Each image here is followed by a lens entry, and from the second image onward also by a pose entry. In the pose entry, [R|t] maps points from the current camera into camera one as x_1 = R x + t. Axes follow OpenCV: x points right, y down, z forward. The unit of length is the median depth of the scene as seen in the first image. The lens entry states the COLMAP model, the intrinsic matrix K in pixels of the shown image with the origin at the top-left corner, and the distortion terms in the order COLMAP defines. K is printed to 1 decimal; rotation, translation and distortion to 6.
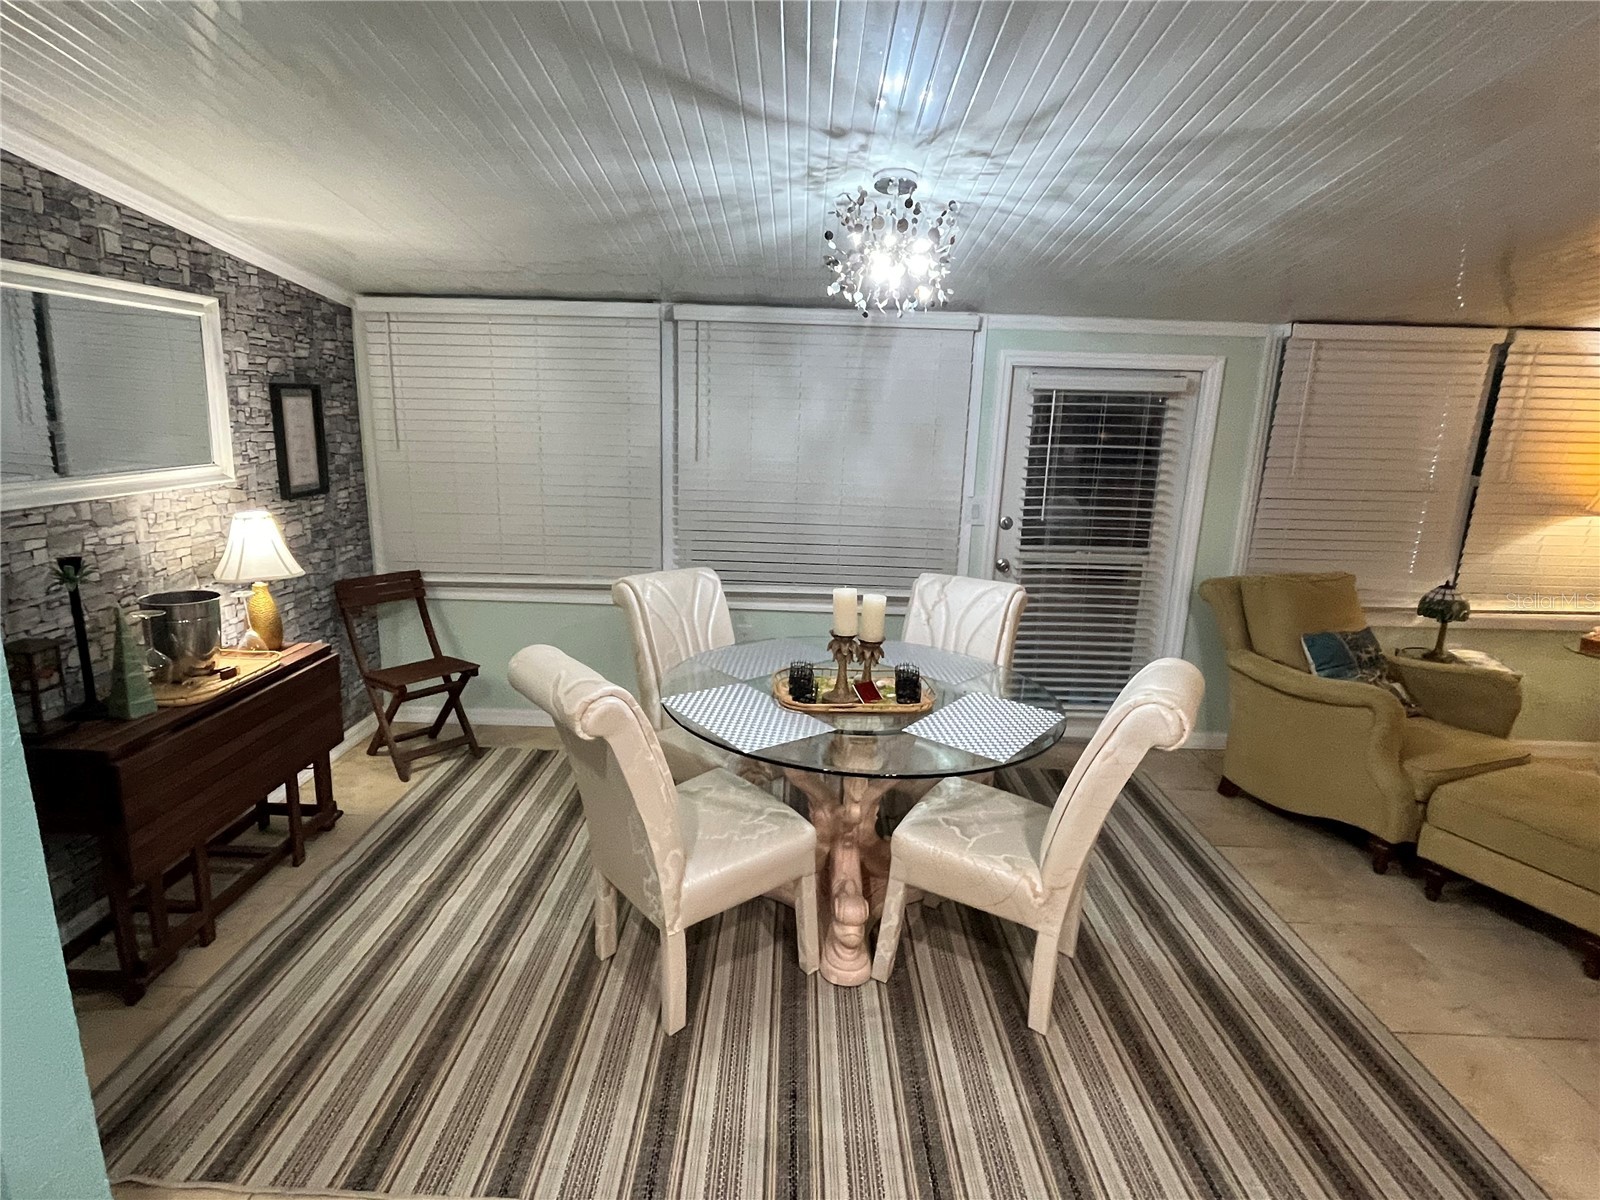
lens RADIAL K [[844.5, 0, 793.5], [0, 844.5, 599.7], [0, 0, 1]] dist [-0.002310, -0.000760]
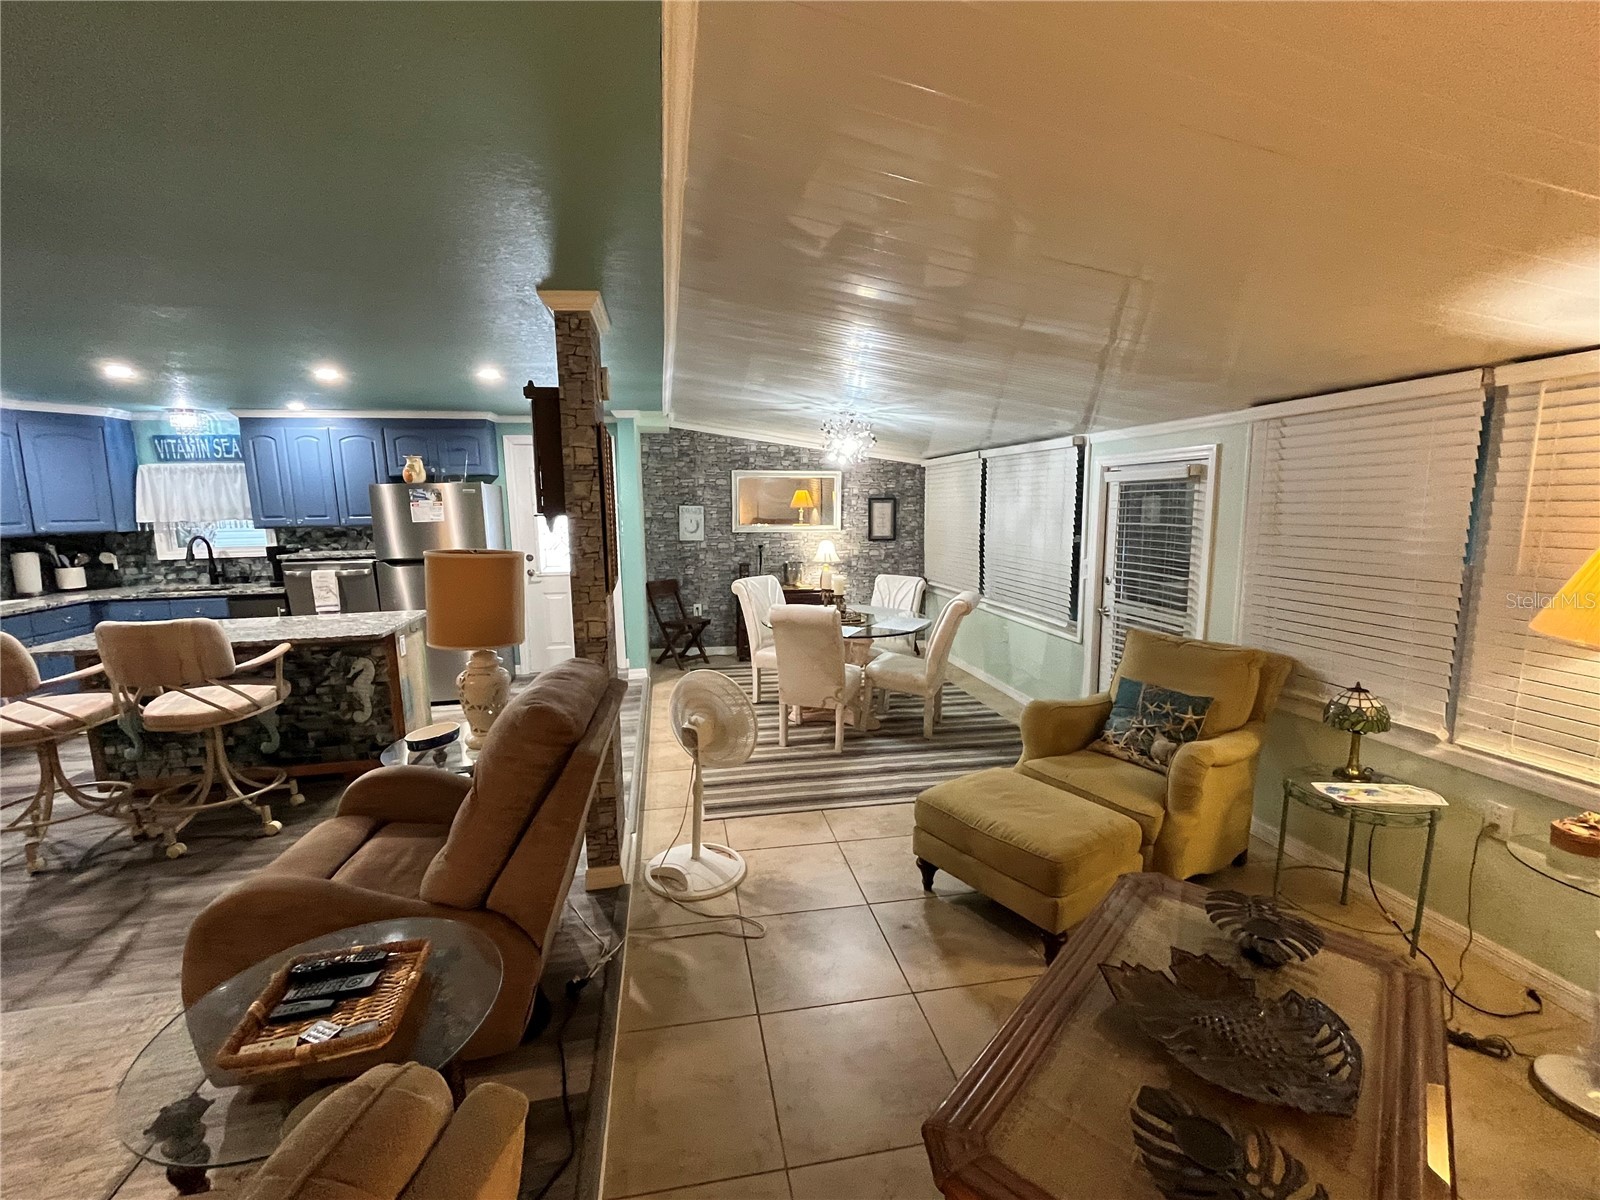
lens RADIAL K [[676.5, 0, 797.6], [0, 676.5, 599.3], [0, 0, 1]] dist [-0.002929, 0.000493]
pose [[0.200887, 0.110121, -0.973405, 1.463367], [-0.212223, 0.974956, 0.066499, -0.032815], [0.956350, 0.193220, 0.219226, 0.351594]]
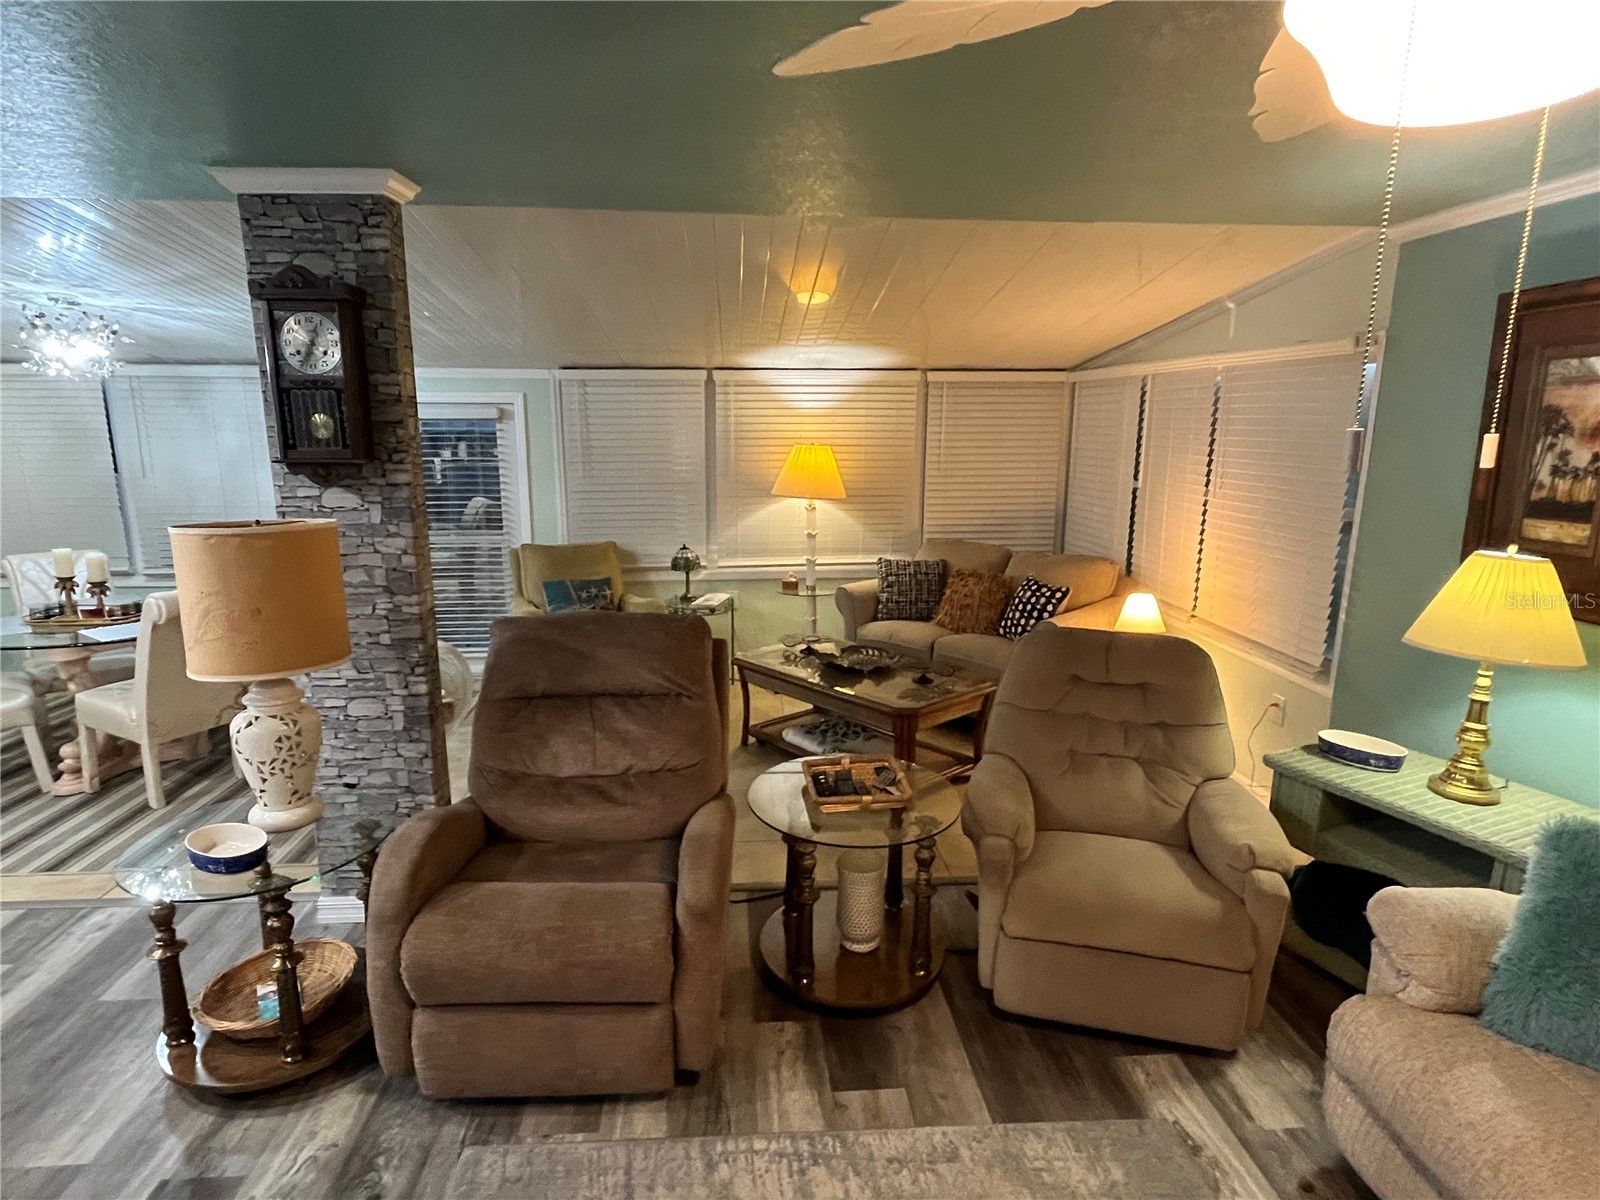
lens RADIAL K [[844.5, 0, 793.5], [0, 844.5, 599.7], [0, 0, 1]] dist [-0.002310, -0.000760]
pose [[0.996226, -0.040875, 0.076571, 0.952209], [0.043294, 0.998606, -0.030208, 0.138974], [-0.075229, 0.033409, 0.996606, -0.498180]]
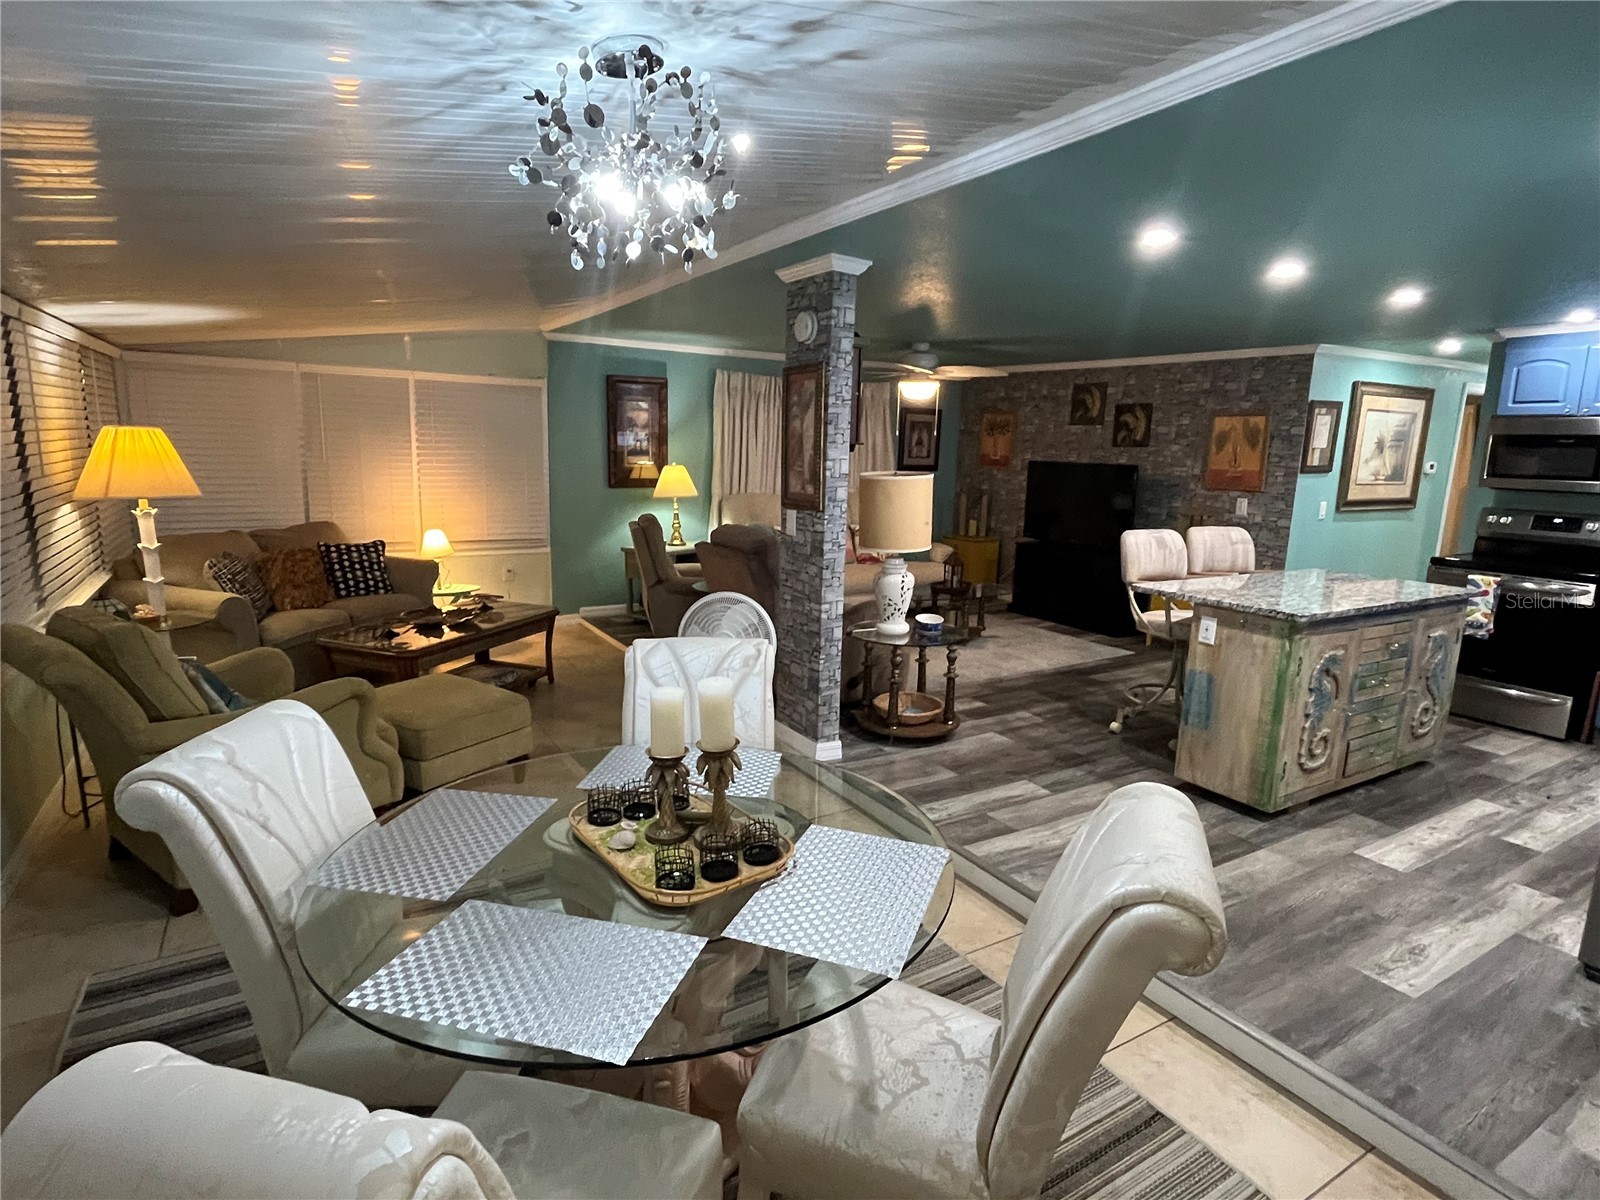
lens RADIAL K [[845.4, 0, 791.5], [0, 845.4, 600.6], [0, 0, 1]] dist [-0.003306, -0.000131]
pose [[-0.518100, -0.199066, 0.831832, -0.376825], [0.161151, 0.932402, 0.323506, -0.204899], [-0.840001, 0.301659, -0.450998, 0.892535]]
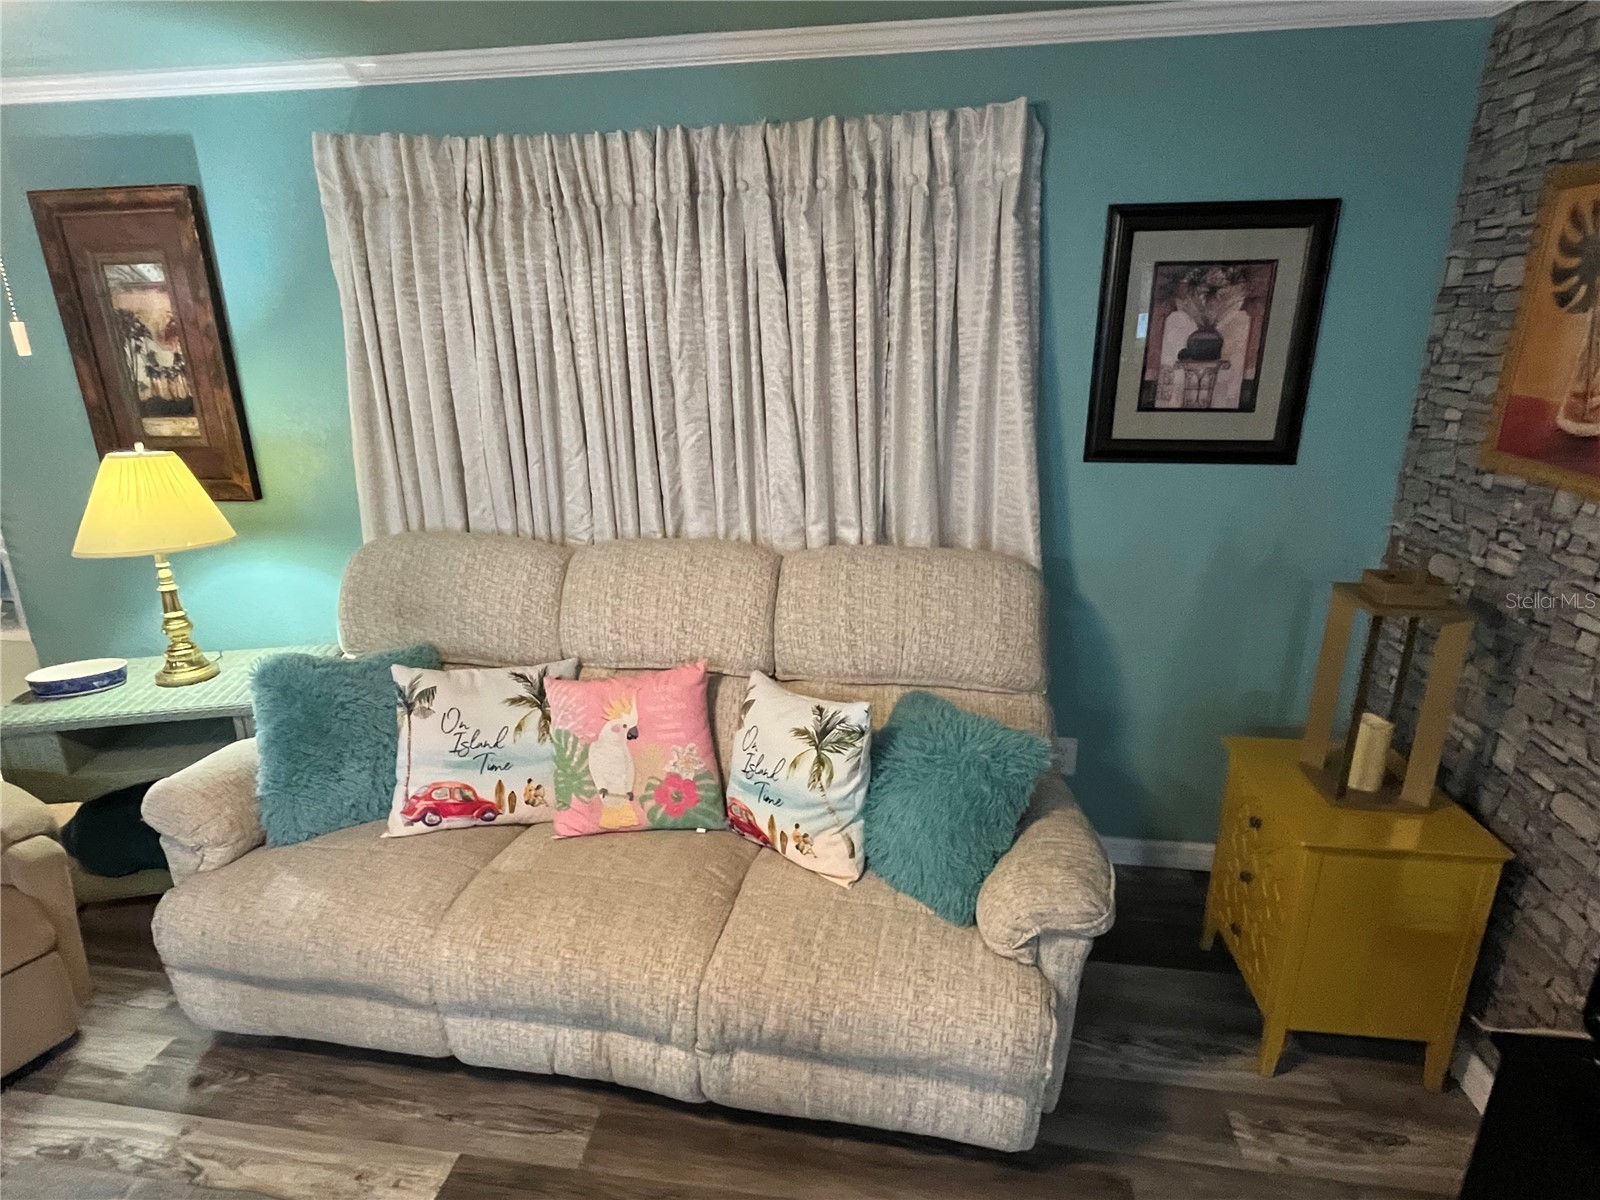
lens RADIAL K [[844.5, 0, 793.5], [0, 844.5, 599.7], [0, 0, 1]] dist [-0.002310, -0.000760]
pose [[0.143717, -0.327304, 0.933926, 0.945088], [0.246691, 0.925780, 0.286487, 0.154575], [-0.958378, 0.189218, 0.213793, -0.533318]]
